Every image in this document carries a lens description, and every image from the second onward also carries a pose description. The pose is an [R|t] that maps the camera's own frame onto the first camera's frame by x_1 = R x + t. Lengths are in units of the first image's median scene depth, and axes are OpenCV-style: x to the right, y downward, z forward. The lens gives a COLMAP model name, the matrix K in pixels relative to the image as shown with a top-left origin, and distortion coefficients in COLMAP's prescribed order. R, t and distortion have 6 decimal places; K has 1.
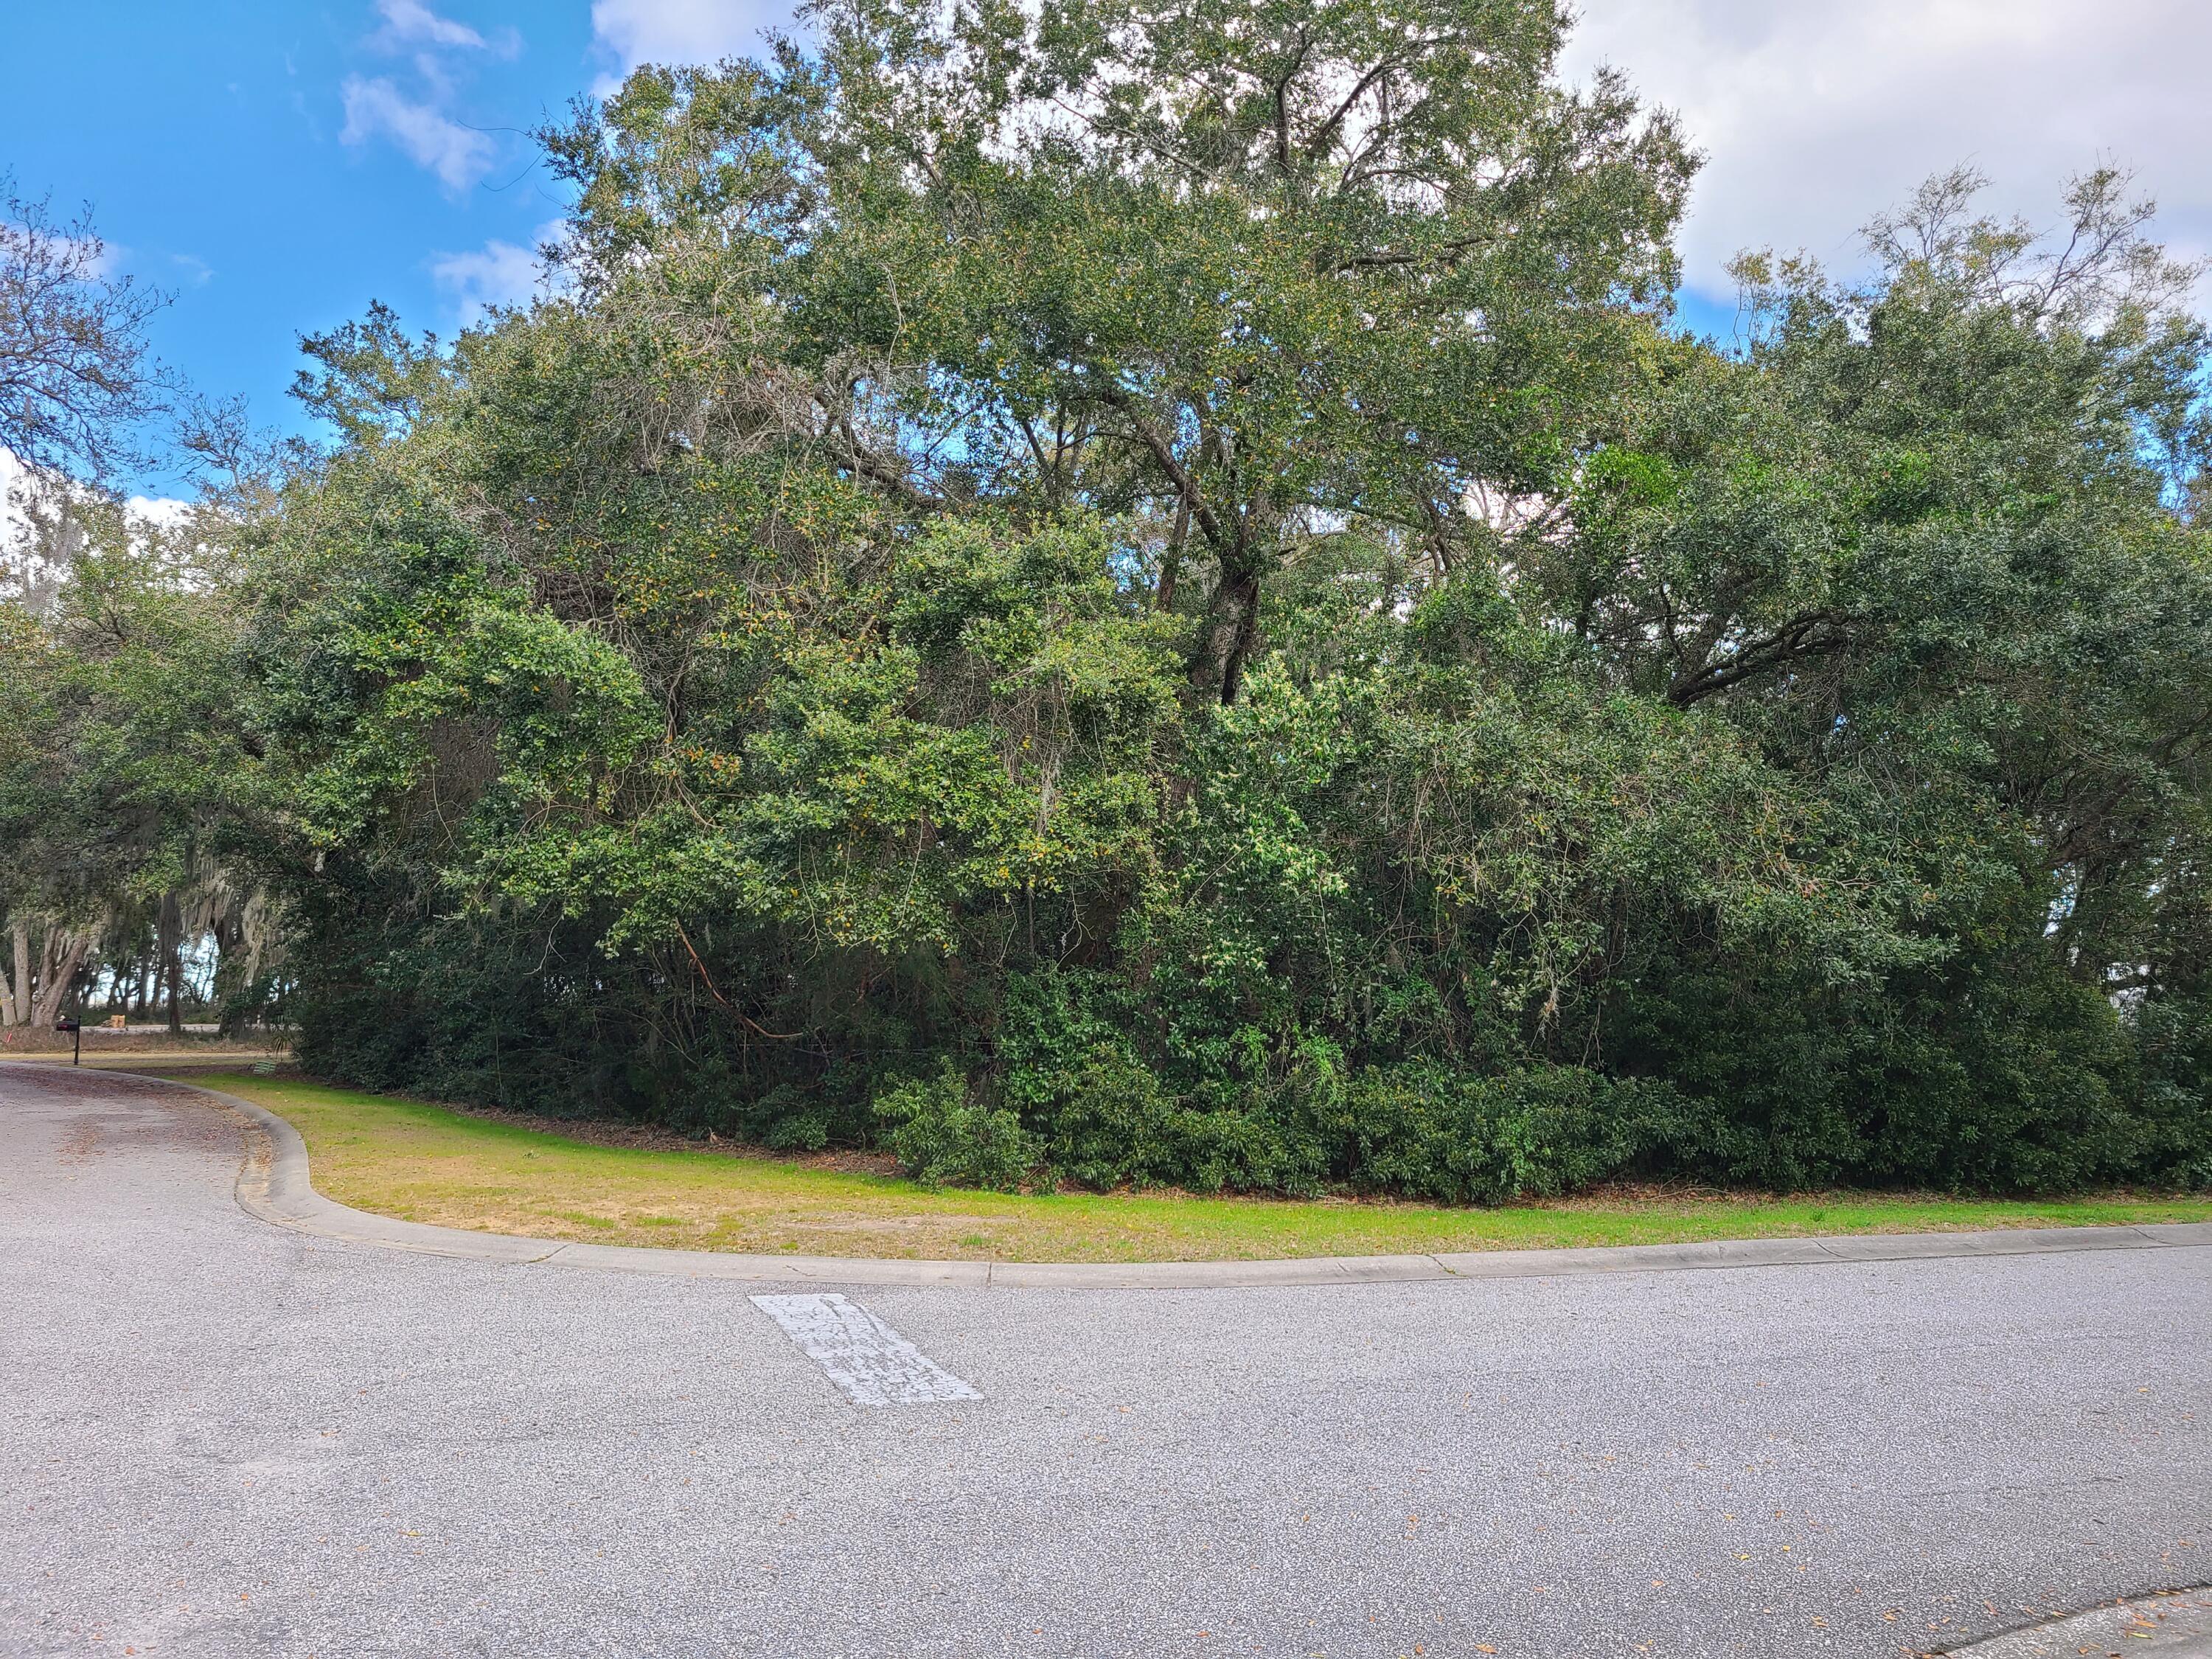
lens RADIAL K [[1669.1, 0, 1097.5], [0, 1669.1, 840.2], [0, 0, 1]] dist [0.043392, -0.040200]
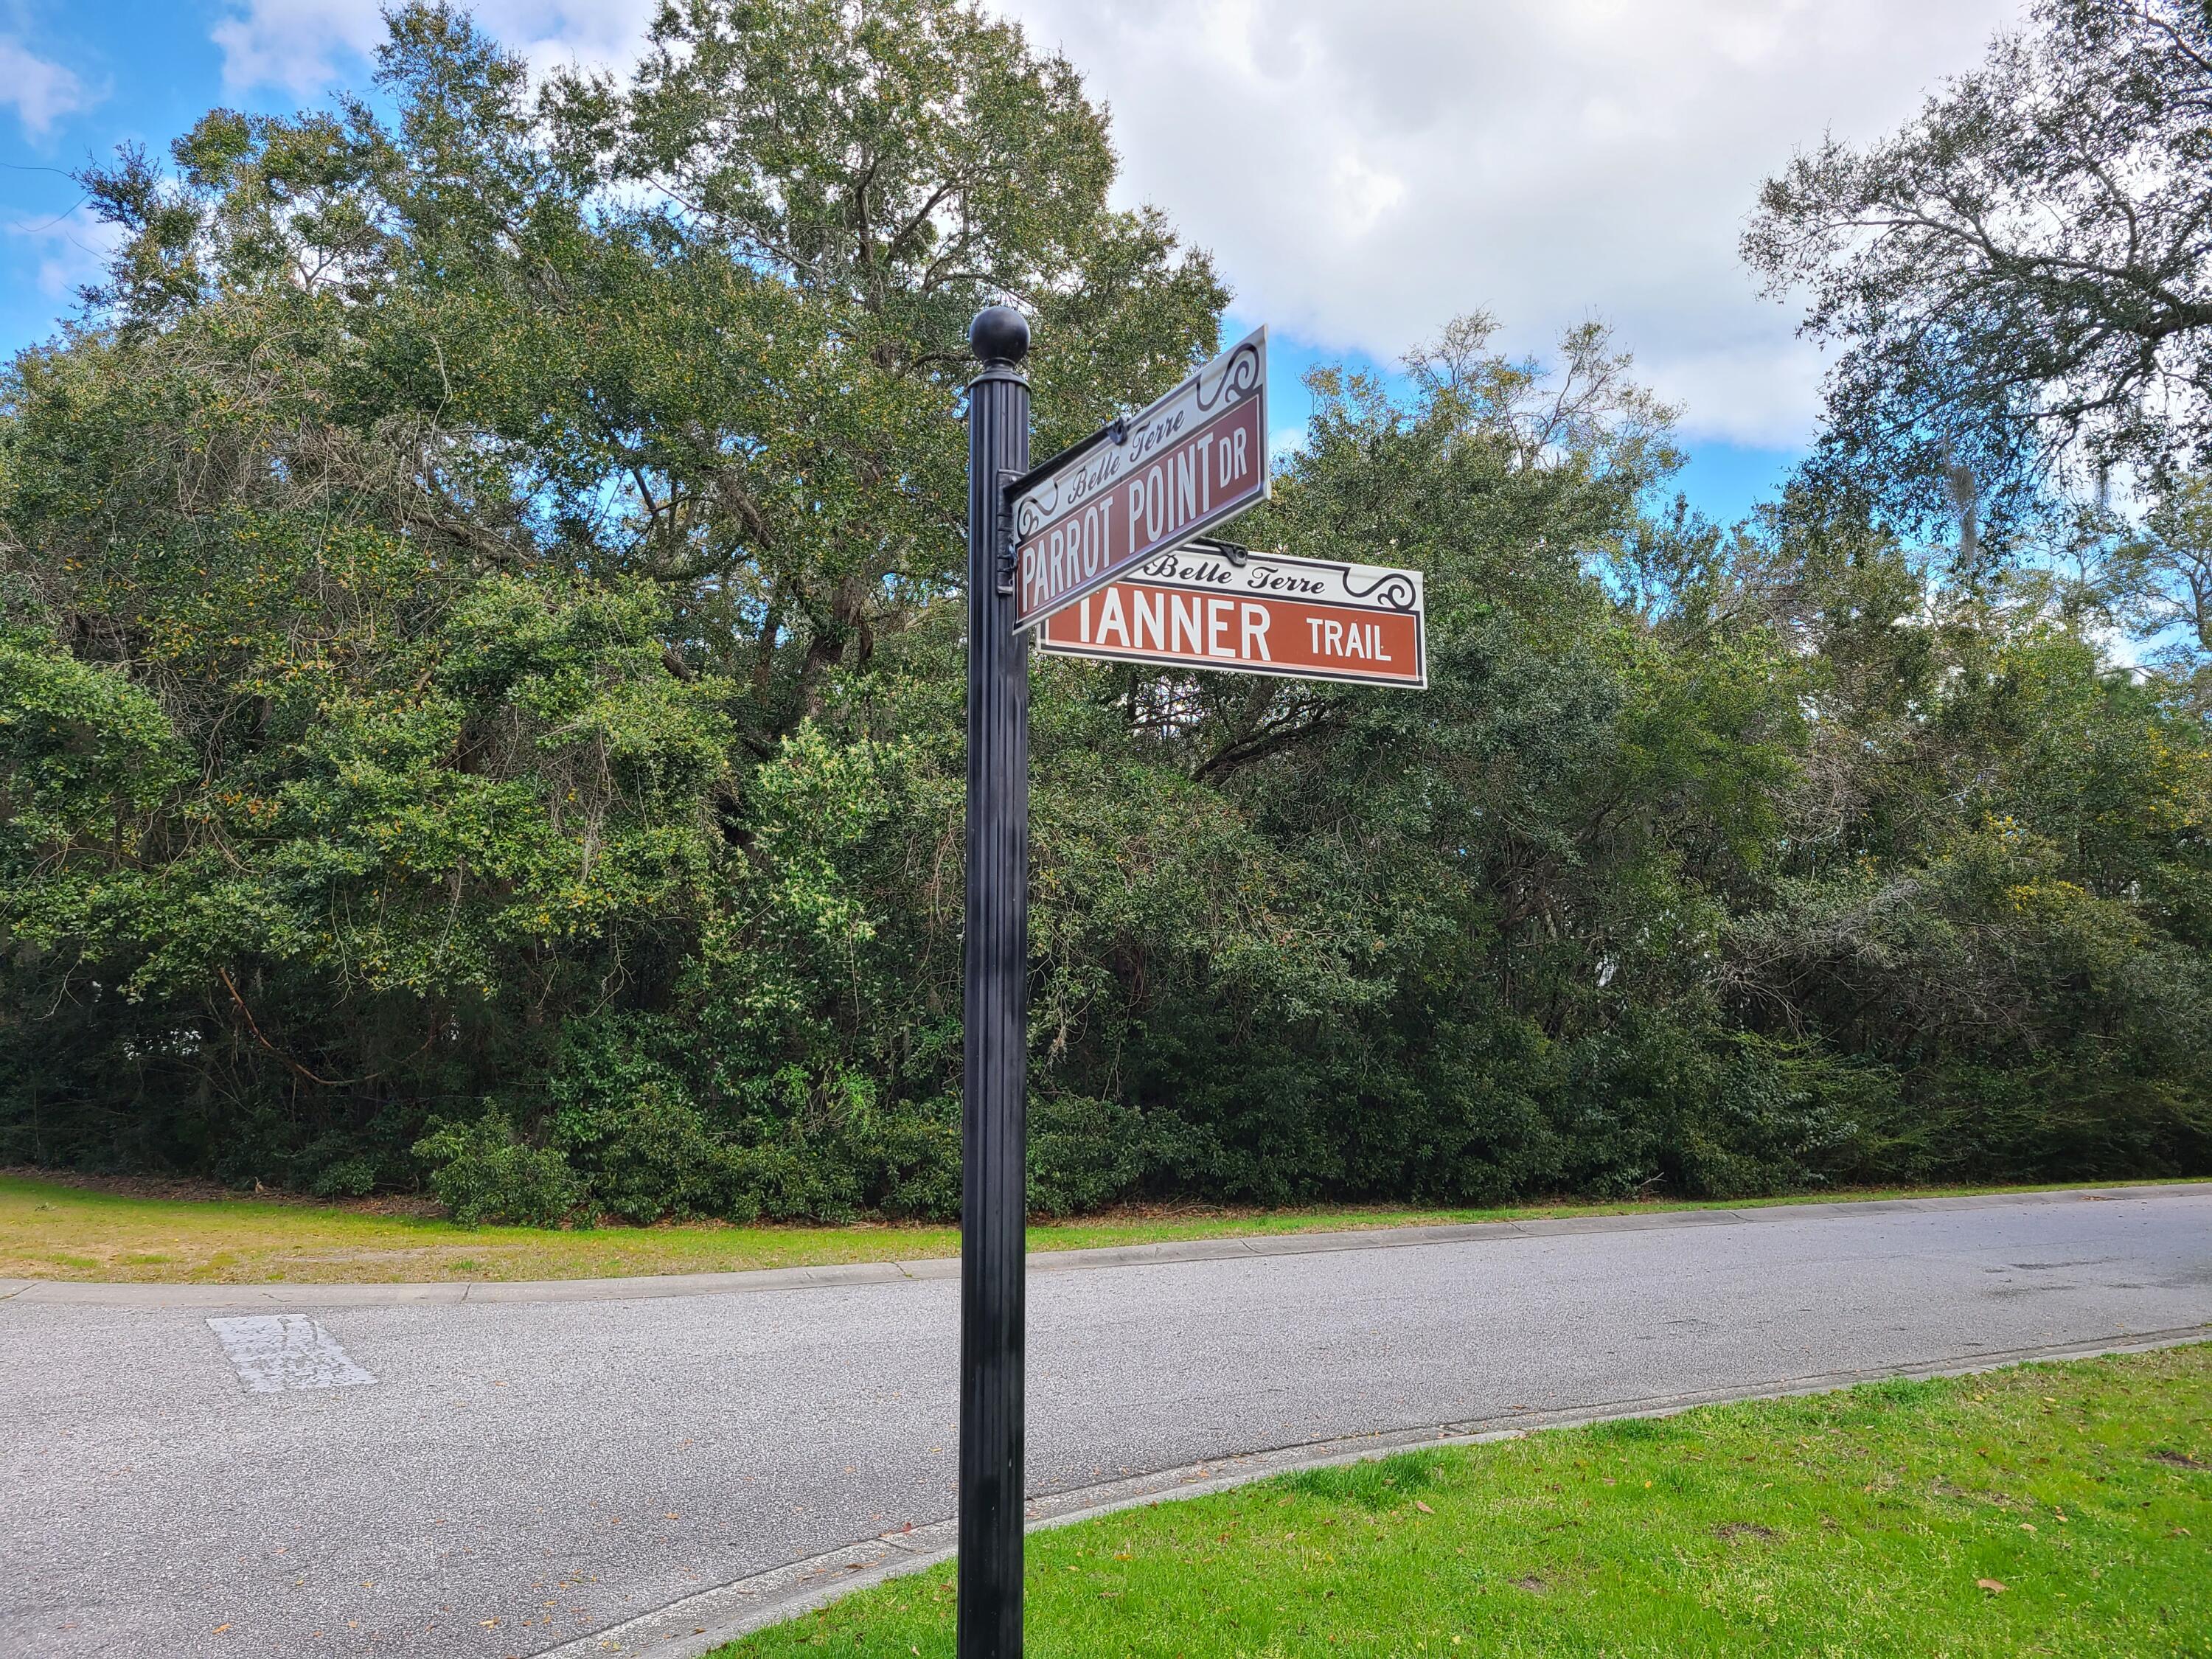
lens RADIAL K [[1669.1, 0, 1112.4], [0, 1669.1, 835.5], [0, 0, 1]] dist [0.043392, -0.040200]
pose [[0.980315, 0.017817, 0.196636, 0.079795], [-0.011330, 0.999355, -0.034066, -0.001022], [-0.197116, 0.031168, 0.979885, -0.094067]]
